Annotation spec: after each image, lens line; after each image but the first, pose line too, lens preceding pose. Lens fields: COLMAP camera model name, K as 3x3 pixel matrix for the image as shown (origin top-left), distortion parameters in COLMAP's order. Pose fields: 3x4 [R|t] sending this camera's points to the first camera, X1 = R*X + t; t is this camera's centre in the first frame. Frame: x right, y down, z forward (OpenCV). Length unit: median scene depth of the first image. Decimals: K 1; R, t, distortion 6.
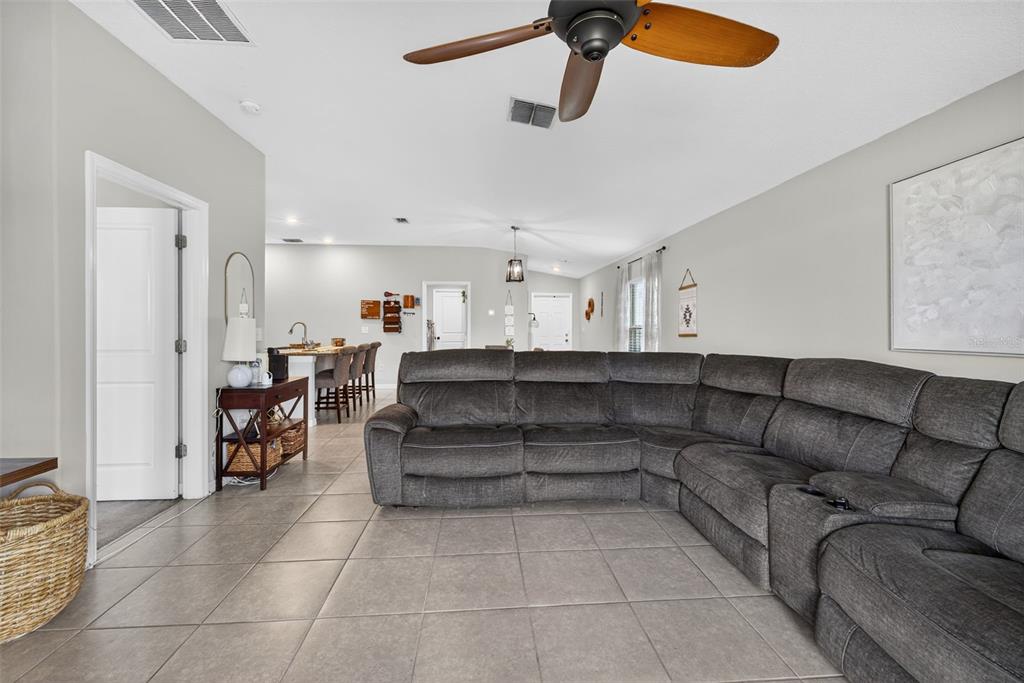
lens RADIAL K [[436.4, 0, 514.3], [0, 436.4, 325.6], [0, 0, 1]] dist [0.004513, -0.001279]
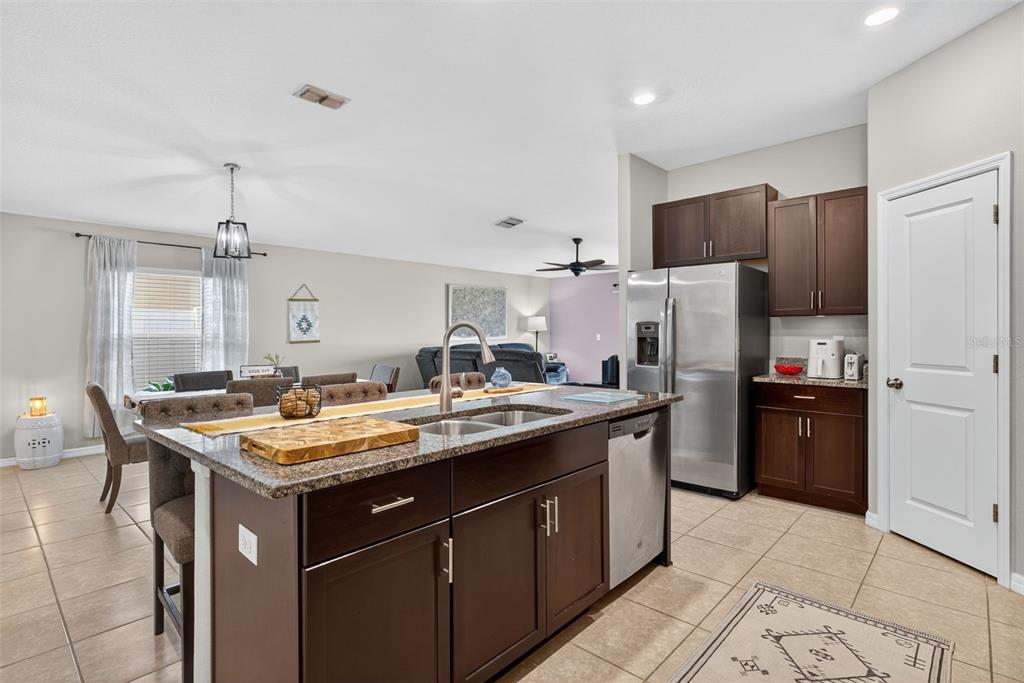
lens RADIAL K [[496.1, 0, 513.1], [0, 496.1, 338.6], [0, 0, 1]] dist [0.006432, 0.000746]
pose [[-0.676833, -0.010088, 0.736068, -1.486919], [0.000066, 0.999905, 0.013765, -0.005860], [-0.736137, 0.009365, -0.676768, 2.328666]]
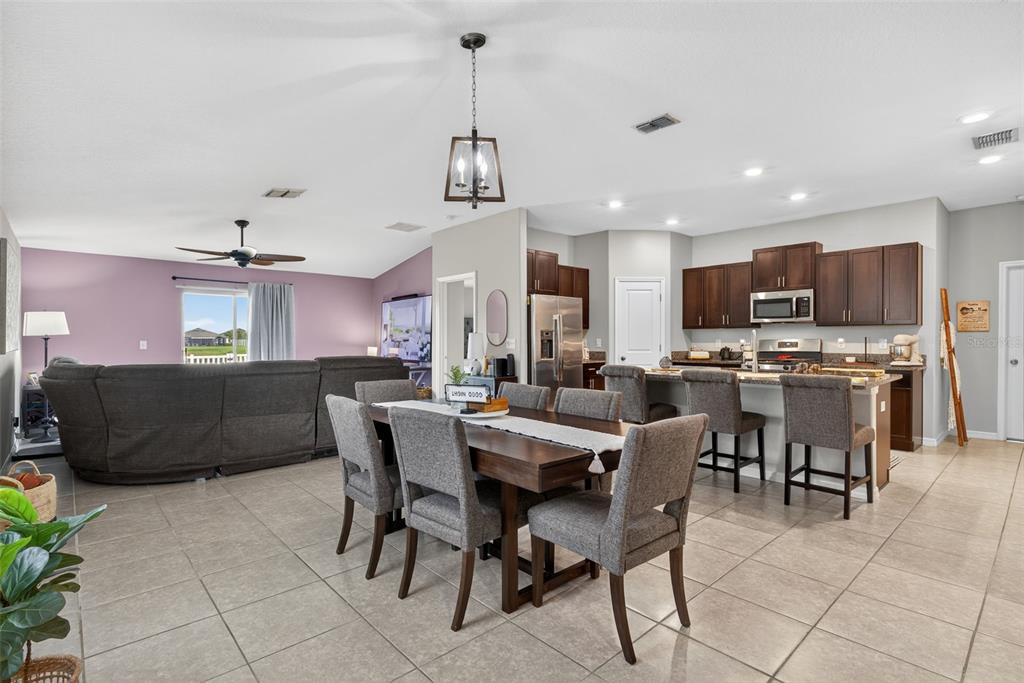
lens RADIAL K [[496.1, 0, 509.7], [0, 496.1, 342.5], [0, 0, 1]] dist [0.006432, 0.000746]
pose [[-0.796368, 0.004831, -0.604794, 0.435383], [0.001140, 0.999978, 0.006487, 0.003766], [0.604812, 0.004476, -0.796356, 2.624000]]
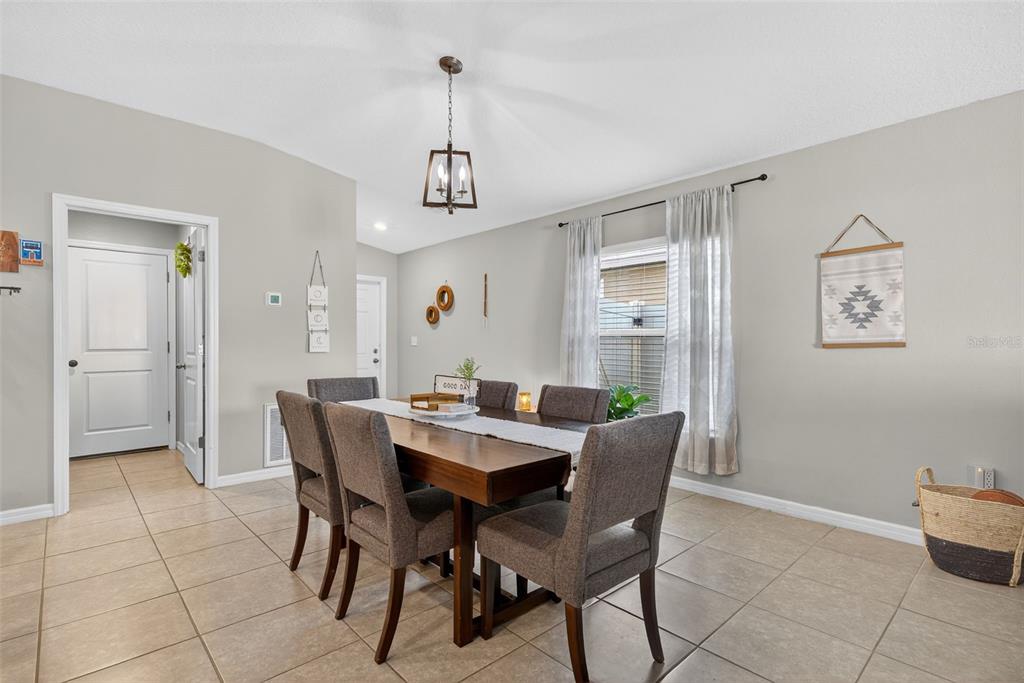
lens RADIAL K [[496.1, 0, 521.4], [0, 496.1, 342.2], [0, 0, 1]] dist [0.006432, 0.000746]
pose [[0.784567, -0.001845, 0.620041, -0.432366], [0.000017, 0.999996, 0.002954, 0.027915], [-0.620043, -0.002307, 0.784564, 1.238198]]
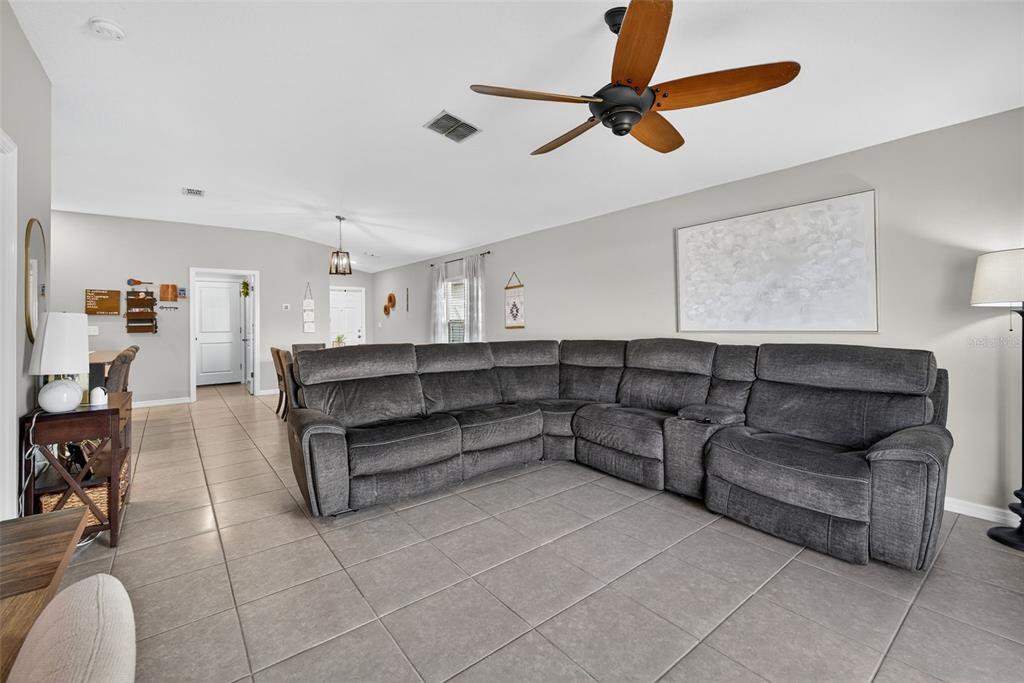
lens RADIAL K [[436.4, 0, 520.5], [0, 436.4, 312.3], [0, 0, 1]] dist [0.004513, -0.001279]
pose [[0.829411, -0.002477, 0.558633, -0.406630], [0.013073, 0.999802, -0.014977, -0.000007], [-0.558486, 0.019726, 0.829280, -0.004253]]
